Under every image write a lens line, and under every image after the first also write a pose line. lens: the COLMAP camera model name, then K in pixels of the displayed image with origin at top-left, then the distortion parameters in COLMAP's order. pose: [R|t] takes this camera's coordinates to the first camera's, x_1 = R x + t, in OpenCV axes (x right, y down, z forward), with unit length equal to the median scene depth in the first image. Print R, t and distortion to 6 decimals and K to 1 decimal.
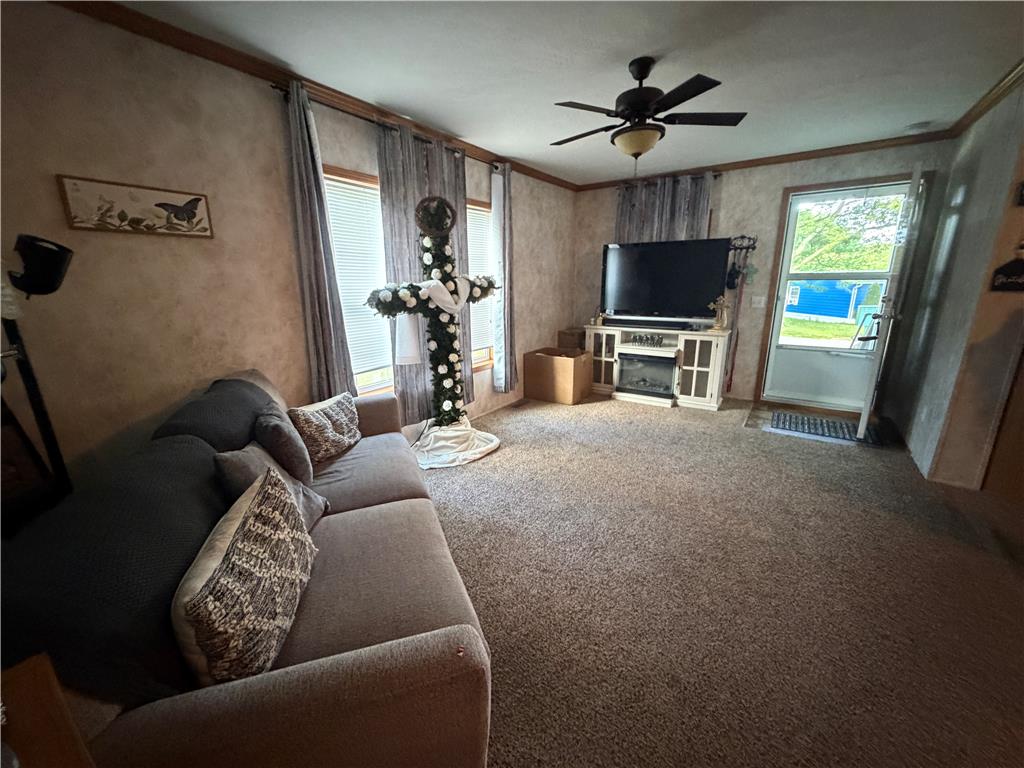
lens RADIAL K [[407.5, 0, 508.7], [0, 407.5, 385.4], [0, 0, 1]] dist [0.001470, 0.000212]
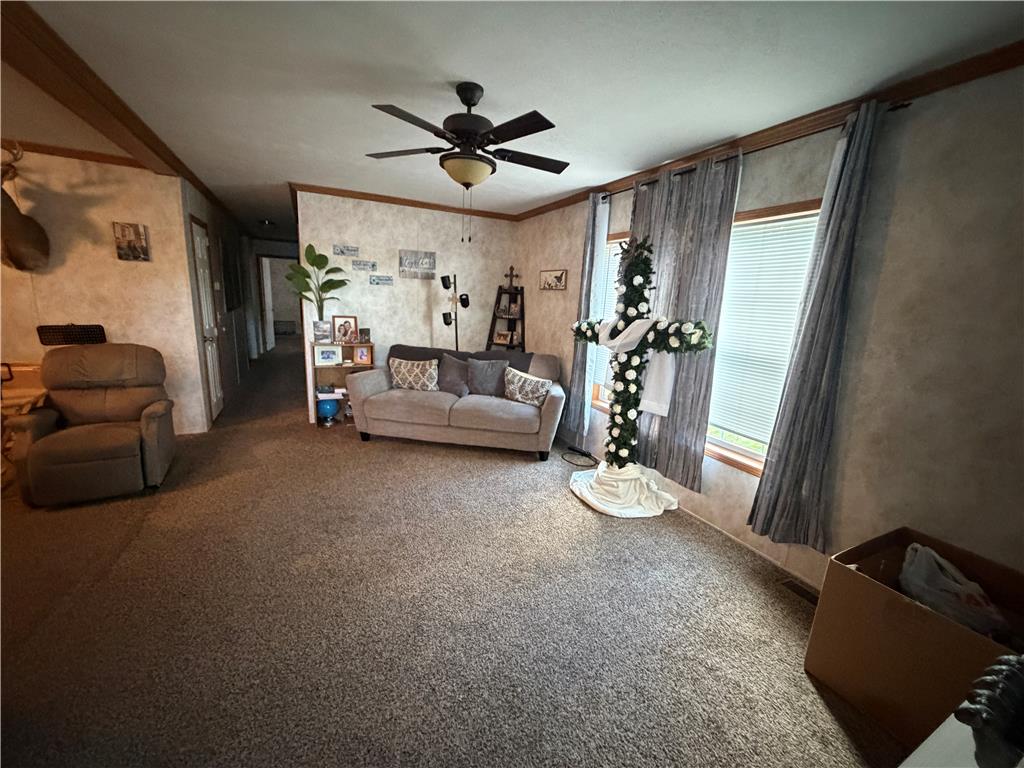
lens RADIAL K [[407.5, 0, 508.7], [0, 407.5, 385.4], [0, 0, 1]] dist [0.001470, 0.000212]
pose [[-0.485278, 0.170414, -0.857592, 0.904502], [-0.262732, 0.907075, 0.328917, -0.384972], [0.833953, 0.384933, -0.395411, 1.289528]]
